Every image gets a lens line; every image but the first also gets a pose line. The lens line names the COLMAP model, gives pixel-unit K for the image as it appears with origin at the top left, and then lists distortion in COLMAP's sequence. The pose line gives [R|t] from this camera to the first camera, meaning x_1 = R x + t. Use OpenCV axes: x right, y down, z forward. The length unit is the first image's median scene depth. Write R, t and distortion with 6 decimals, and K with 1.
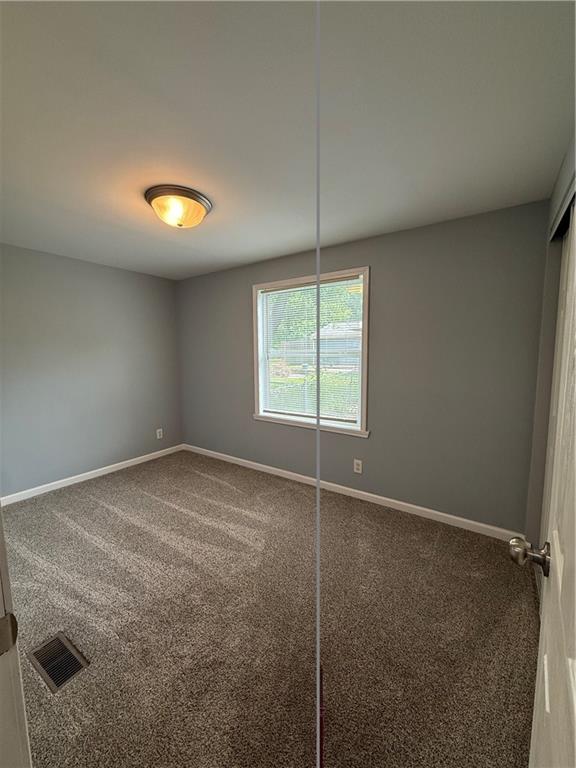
lens RADIAL K [[307.3, 0, 287.7], [0, 307.3, 386.7], [0, 0, 1]] dist [0.004695, 0.000419]
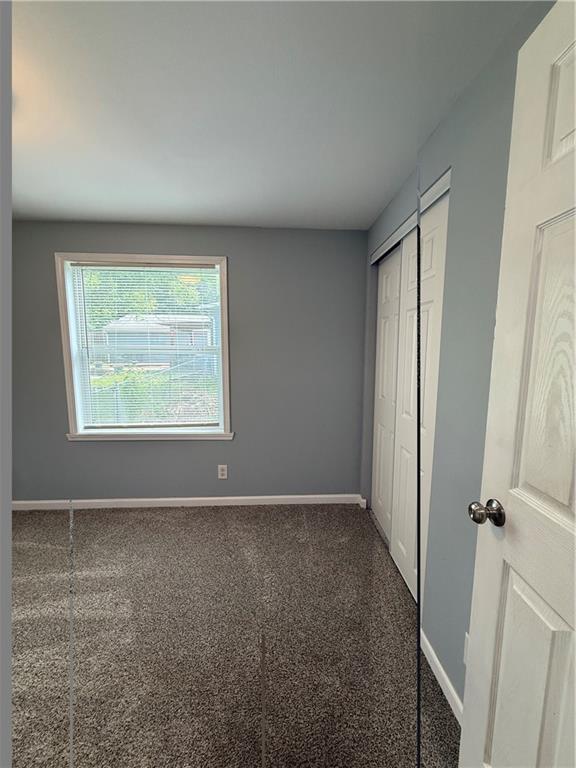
lens RADIAL K [[307.3, 0, 291.7], [0, 307.3, 384.9], [0, 0, 1]] dist [0.004695, 0.000419]
pose [[0.789133, -0.064799, 0.610794, -0.162146], [0.060701, 0.997779, 0.027431, -0.015909], [-0.611215, 0.015429, 0.791314, 0.135949]]
